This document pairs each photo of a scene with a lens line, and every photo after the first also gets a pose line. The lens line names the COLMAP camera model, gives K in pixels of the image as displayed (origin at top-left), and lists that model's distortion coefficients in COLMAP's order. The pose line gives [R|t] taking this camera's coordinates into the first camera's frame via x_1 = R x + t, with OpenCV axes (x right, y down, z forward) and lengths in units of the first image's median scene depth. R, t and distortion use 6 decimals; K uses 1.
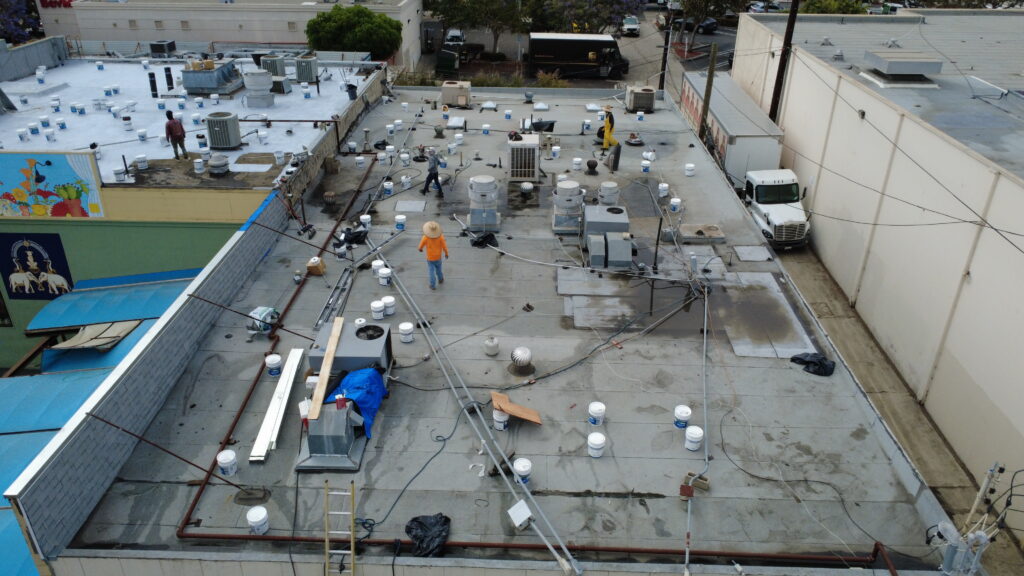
lens RADIAL K [[746.0, 0, 509.5], [0, 746.0, 287.6], [0, 0, 1]] dist [0.002993, -0.004225]
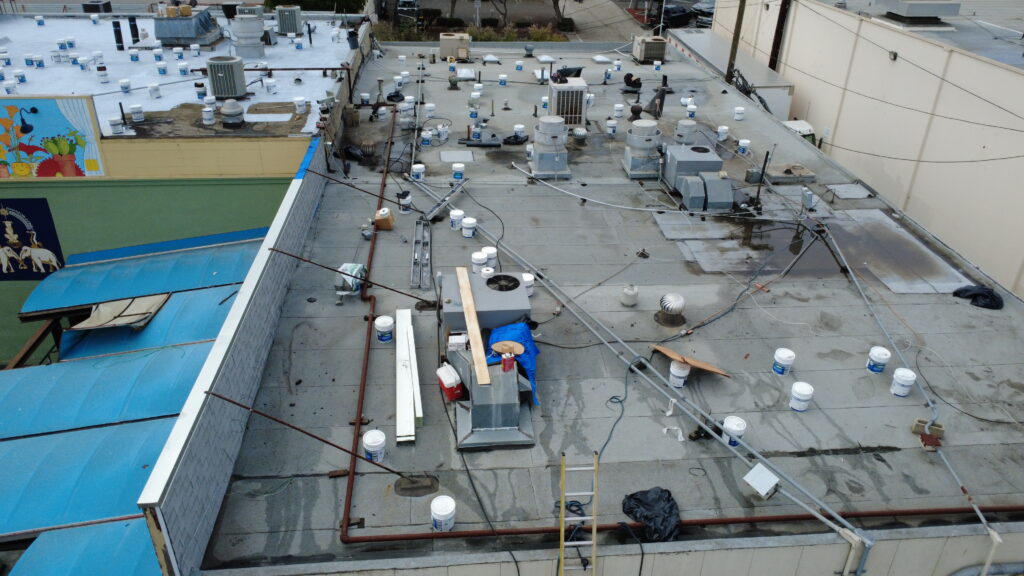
lens RADIAL K [[746.0, 0, 509.5], [0, 746.0, 286.8], [0, 0, 1]] dist [0.002993, -0.004225]
pose [[0.993122, -0.047108, 0.107193, -0.188215], [0.045215, 0.998777, 0.020018, 0.033703], [-0.108005, -0.015033, 0.994037, 0.118519]]
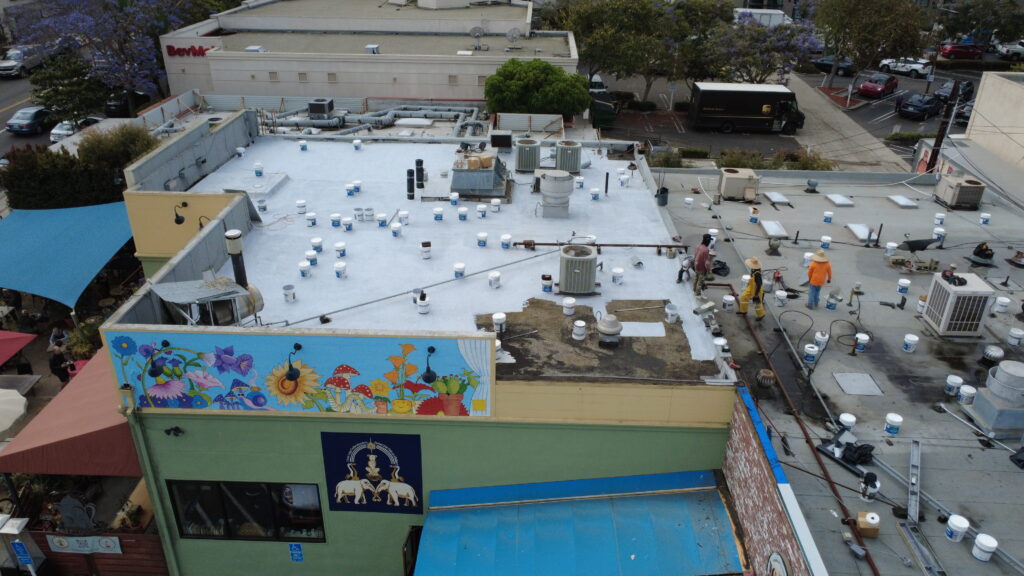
lens RADIAL K [[746.0, 0, 508.9], [0, 746.0, 287.6], [0, 0, 1]] dist [0.002993, -0.004225]
pose [[0.999981, 0.005575, -0.002496, -0.524339], [-0.005615, 0.999851, -0.016352, -0.208716], [0.002405, 0.016366, 0.999863, 0.270365]]
